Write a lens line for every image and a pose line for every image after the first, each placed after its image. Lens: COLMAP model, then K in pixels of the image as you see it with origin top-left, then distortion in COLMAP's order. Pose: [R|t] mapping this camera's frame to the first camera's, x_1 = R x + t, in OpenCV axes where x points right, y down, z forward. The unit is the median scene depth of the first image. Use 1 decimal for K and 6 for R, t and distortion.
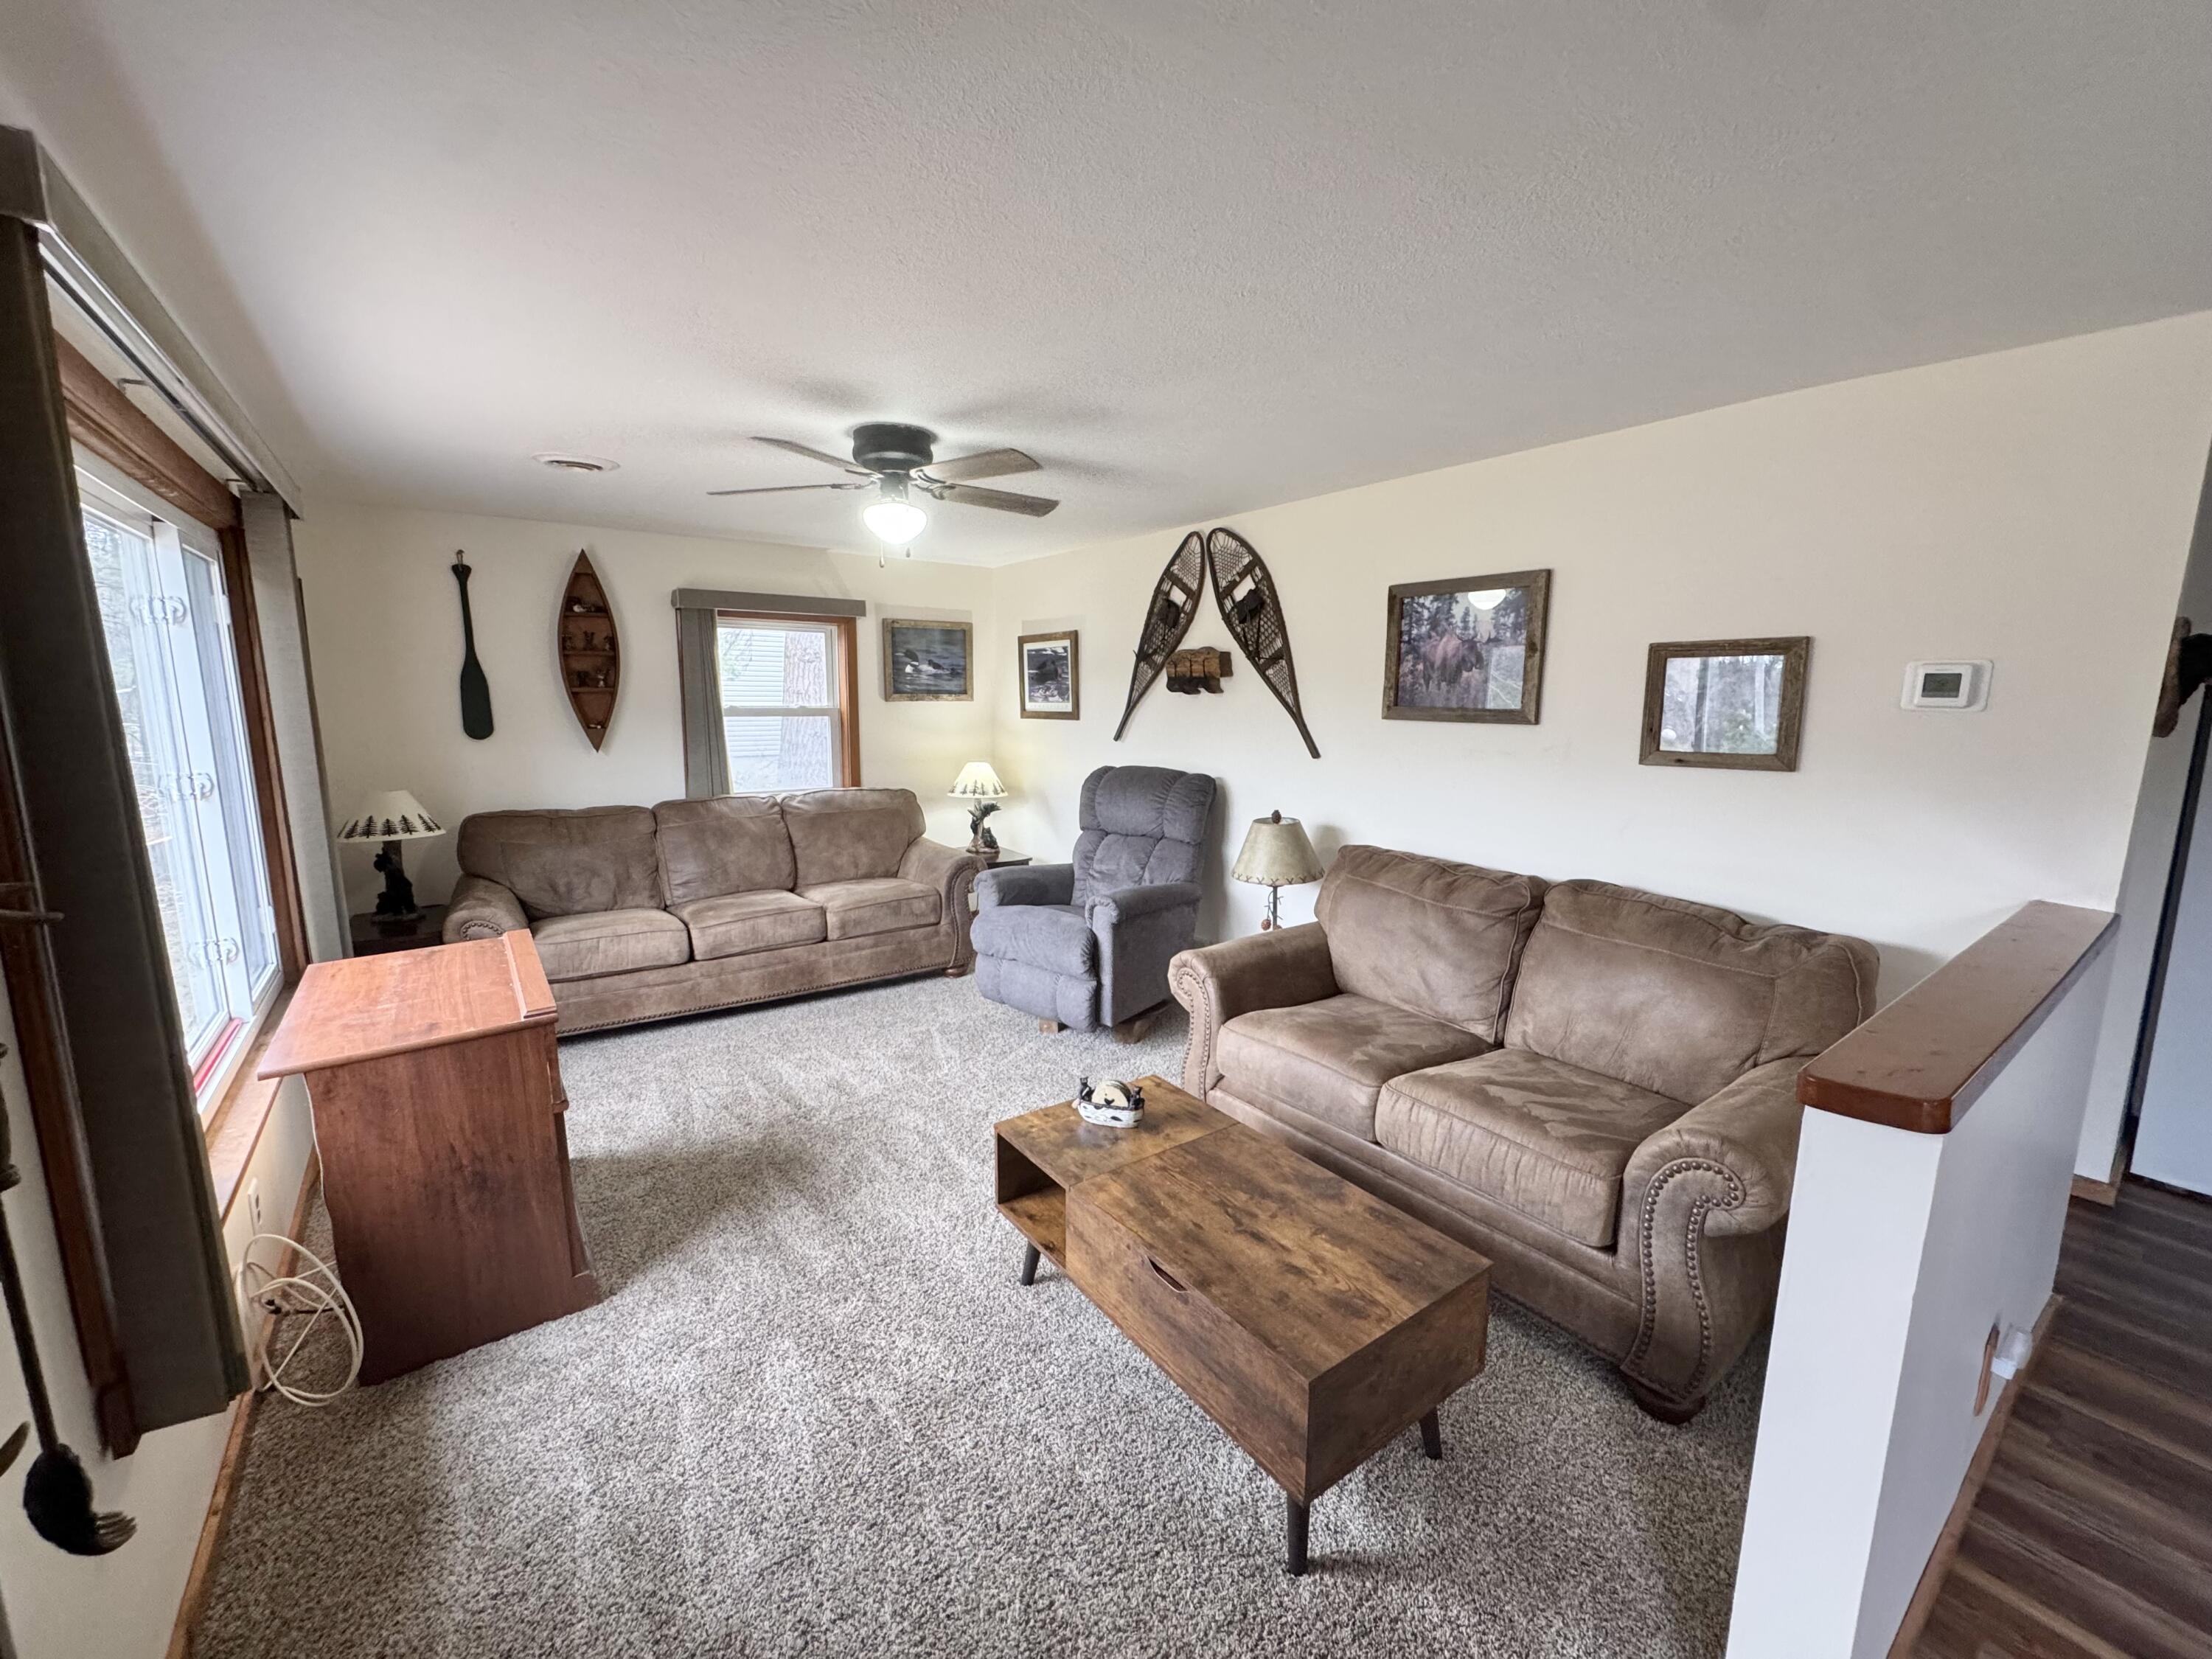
lens RADIAL K [[879.9, 0, 1107.5], [0, 879.9, 833.3], [0, 0, 1]] dist [-0.001782, -0.000035]
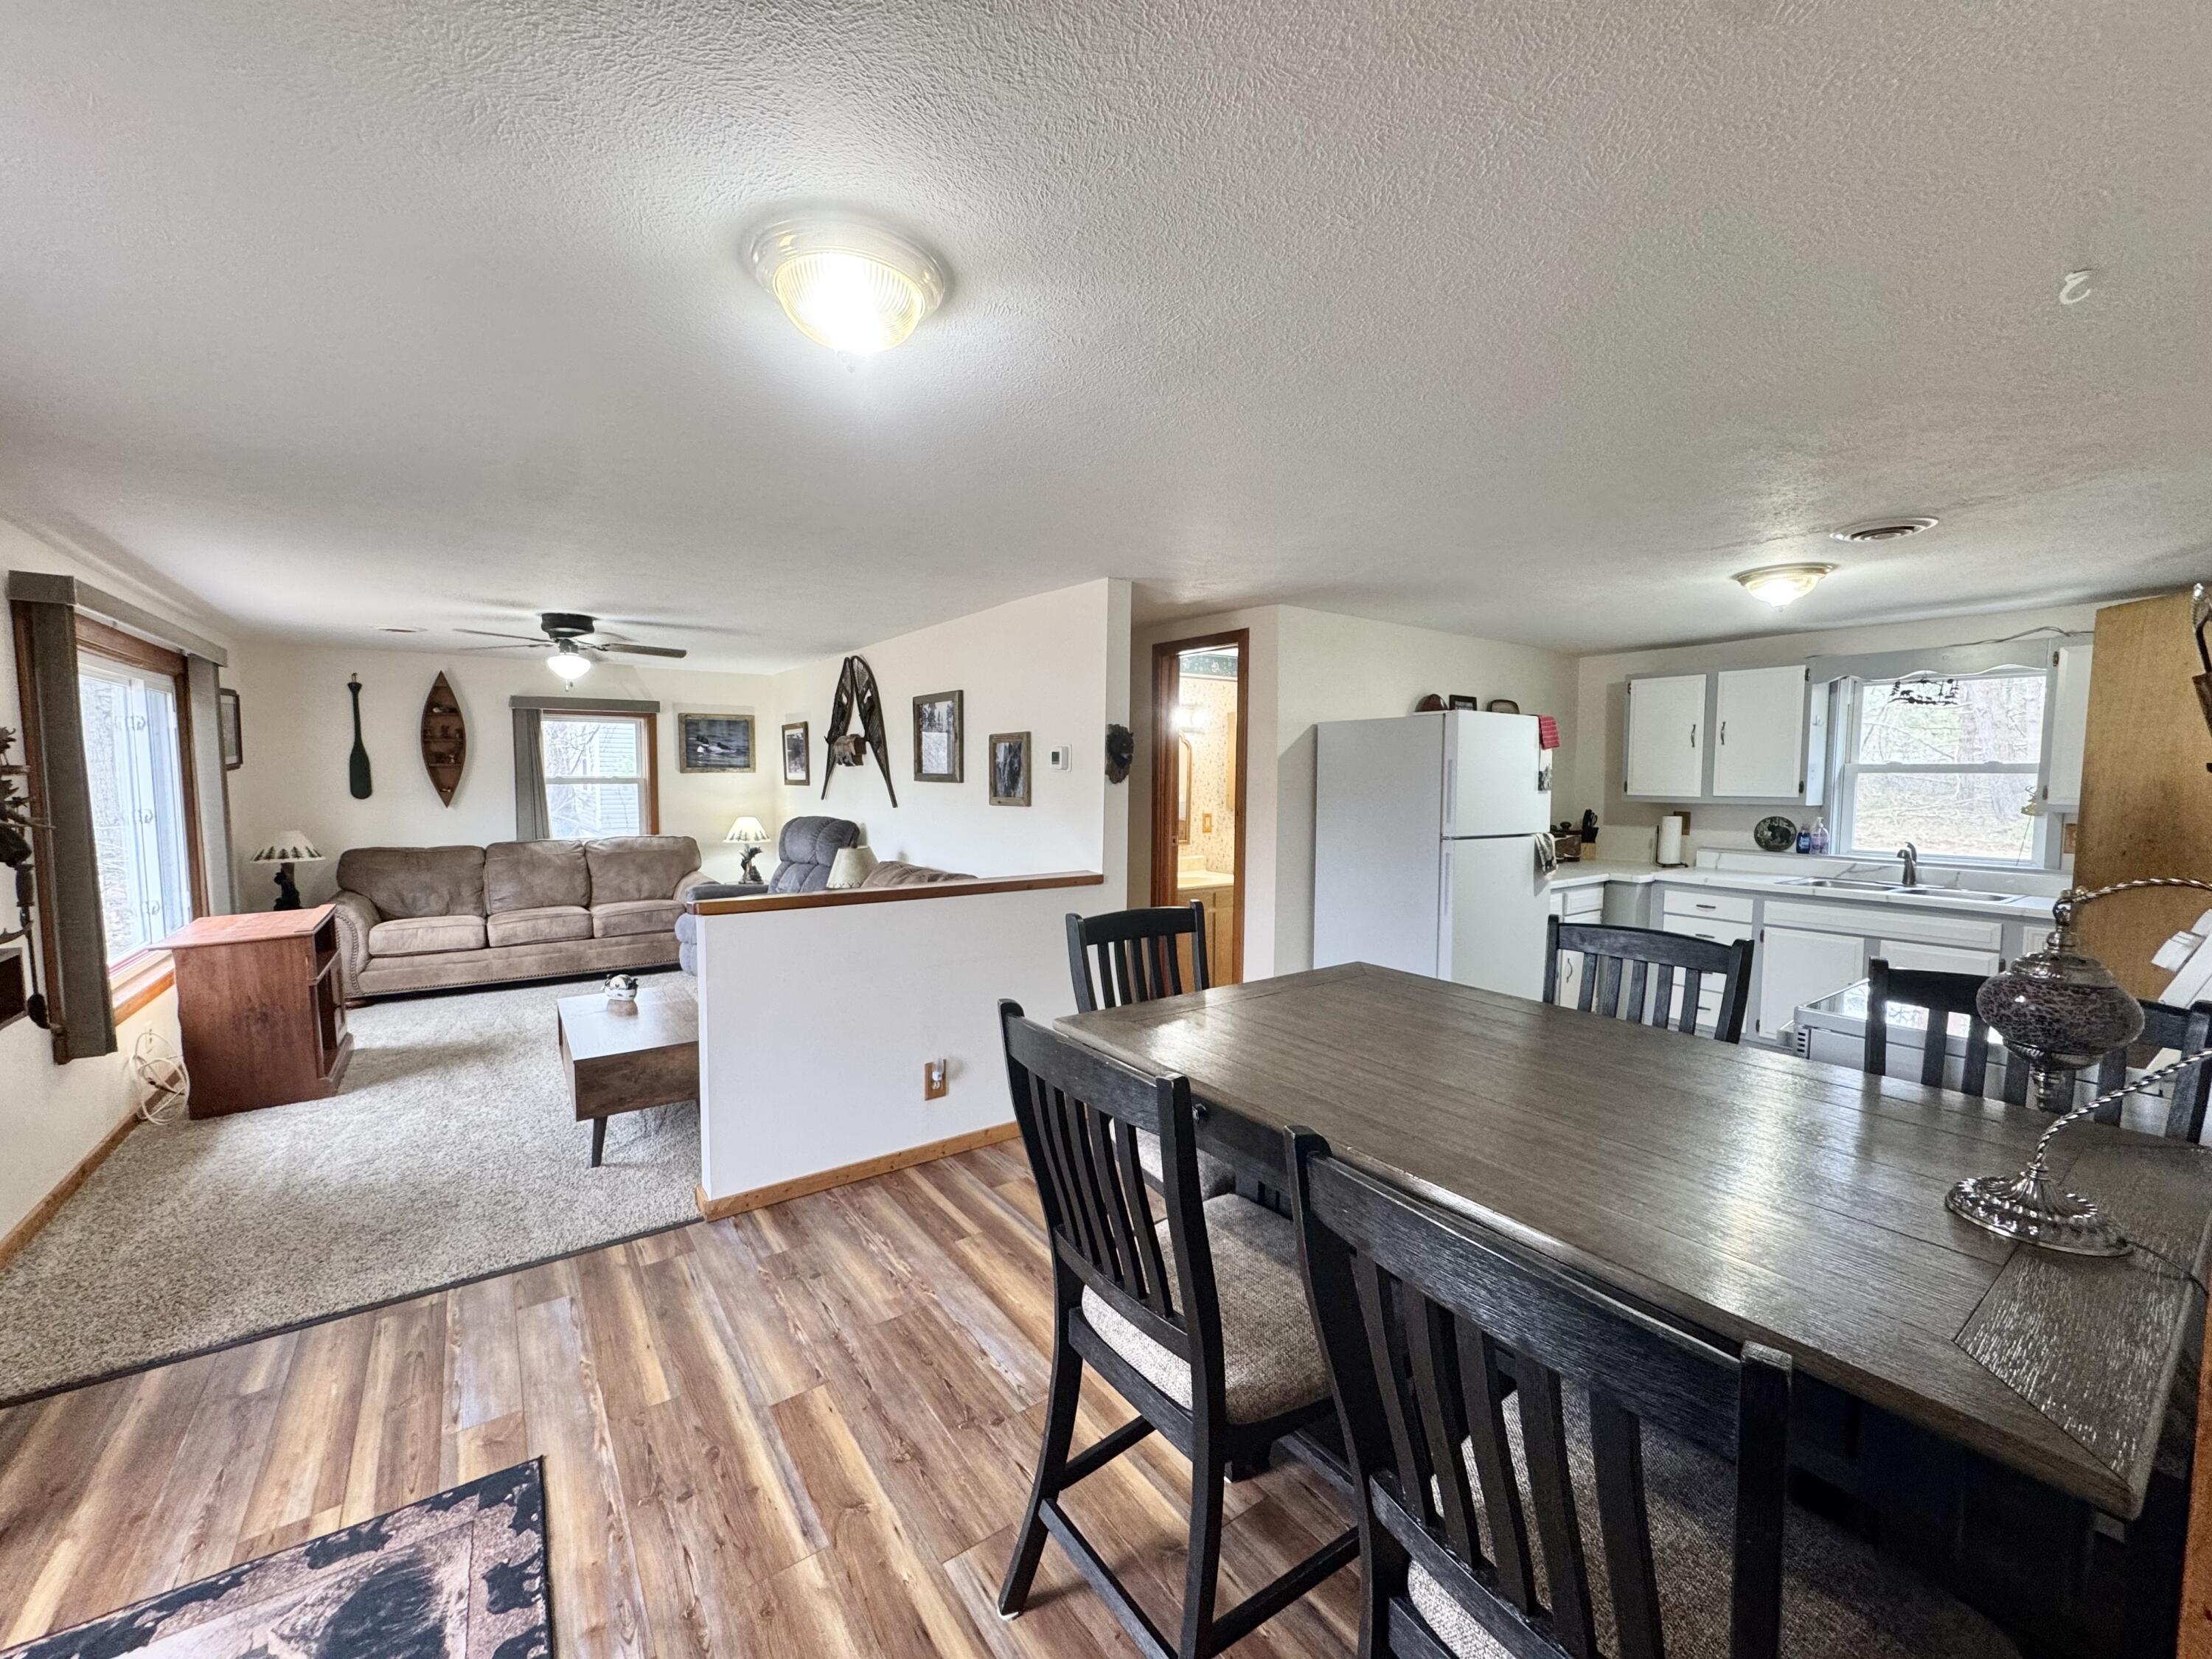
lens RADIAL K [[879.8, 0, 1106.0], [0, 879.8, 829.5], [0, 0, 1]] dist [-0.001169, -0.000251]
pose [[0.999882, -0.003649, -0.014923, 0.536993], [0.002305, 0.996016, -0.089150, 0.075971], [0.015189, 0.089105, 0.995906, -0.427052]]
